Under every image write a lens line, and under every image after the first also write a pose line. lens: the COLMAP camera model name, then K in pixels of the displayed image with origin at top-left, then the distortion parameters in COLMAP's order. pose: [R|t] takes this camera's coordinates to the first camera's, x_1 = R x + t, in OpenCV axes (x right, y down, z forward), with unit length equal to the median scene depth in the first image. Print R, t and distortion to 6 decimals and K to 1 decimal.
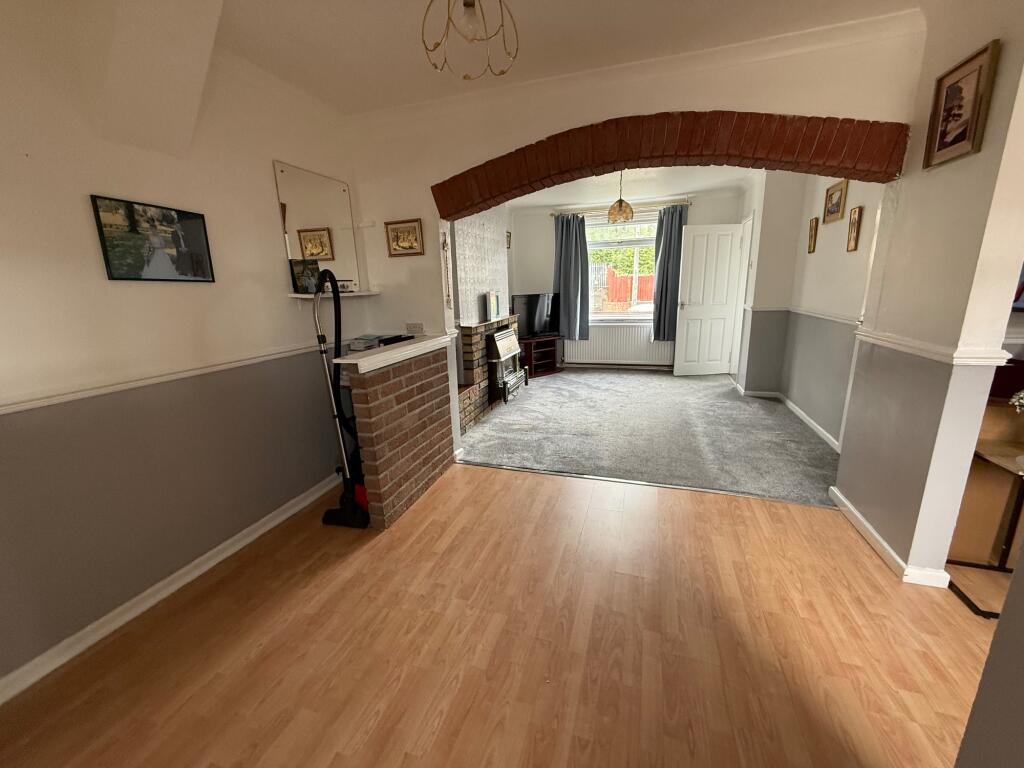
lens RADIAL K [[406.8, 0, 507.9], [0, 406.8, 382.4], [0, 0, 1]] dist [0.001486, 0.000182]
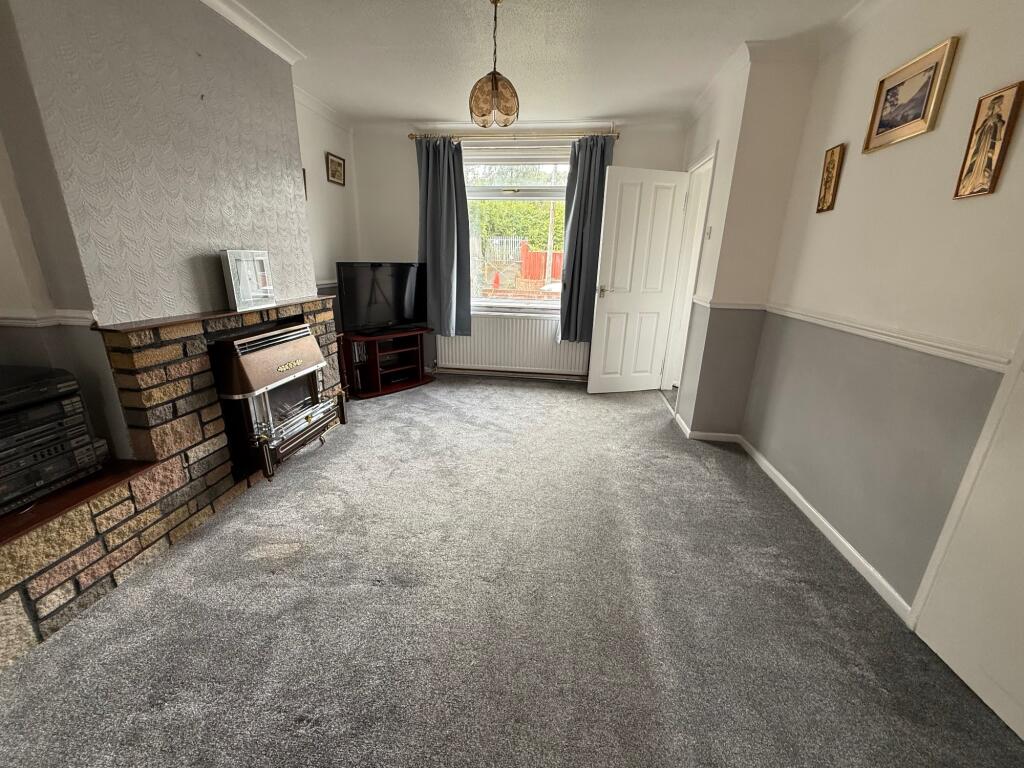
lens RADIAL K [[406.8, 0, 507.9], [0, 406.8, 382.4], [0, 0, 1]] dist [0.001486, 0.000182]
pose [[0.980462, -0.001851, 0.196698, 0.163451], [-0.010381, 0.998075, 0.061141, -0.089603], [-0.196432, -0.061989, 0.978556, 0.413395]]
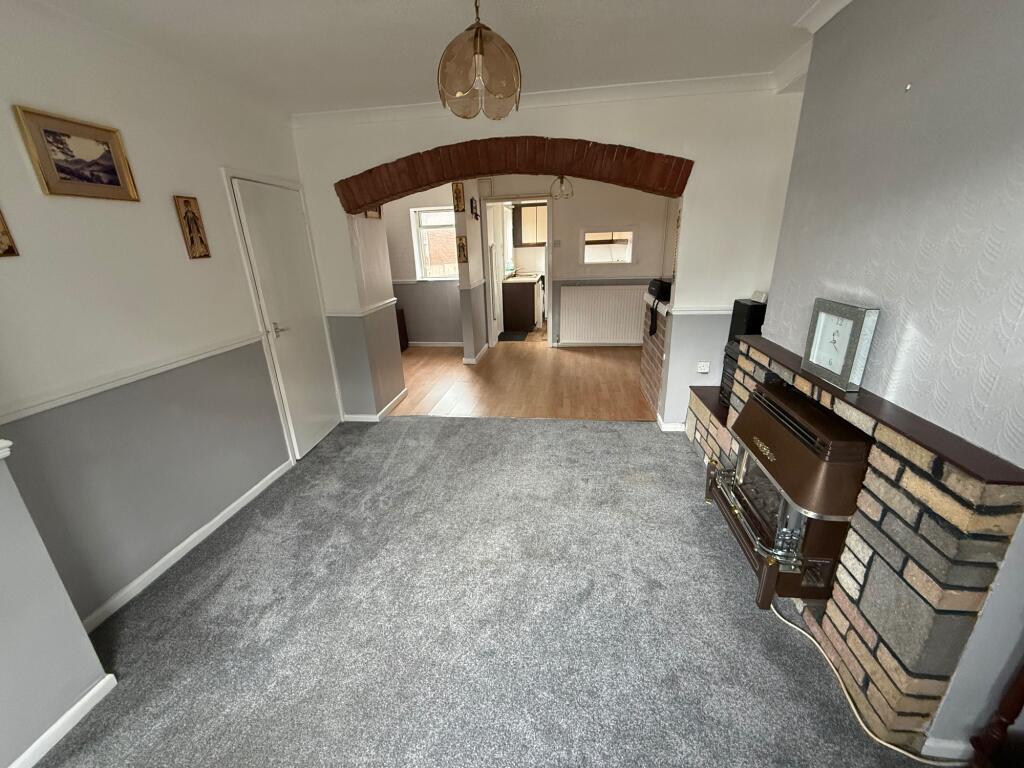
lens RADIAL K [[406.8, 0, 507.9], [0, 406.8, 382.4], [0, 0, 1]] dist [0.001486, 0.000182]
pose [[-0.980725, 0.122051, -0.152583, 0.279406], [0.020651, 0.841280, 0.540206, -0.330204], [0.194297, 0.526642, -0.827585, 1.167057]]
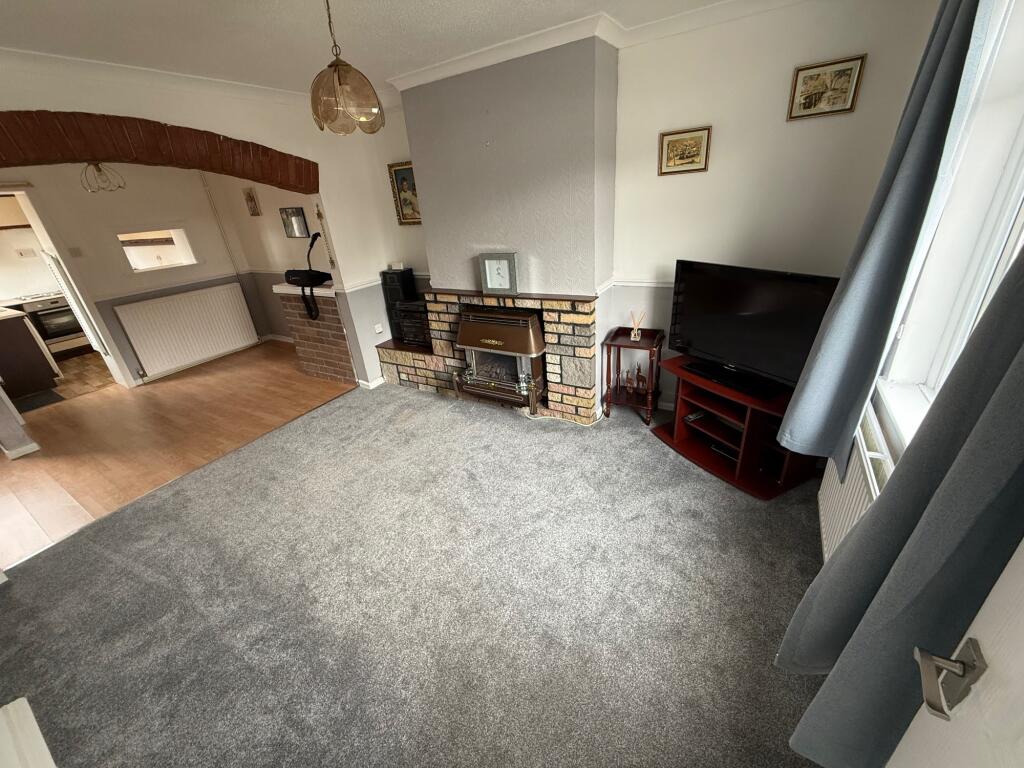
lens RADIAL K [[406.8, 0, 507.9], [0, 406.8, 382.4], [0, 0, 1]] dist [0.001486, 0.000182]
pose [[-0.217464, 0.453128, -0.864514, 0.579769], [-0.138635, 0.862392, 0.486888, -0.337035], [0.966173, 0.225733, -0.124720, 1.058201]]
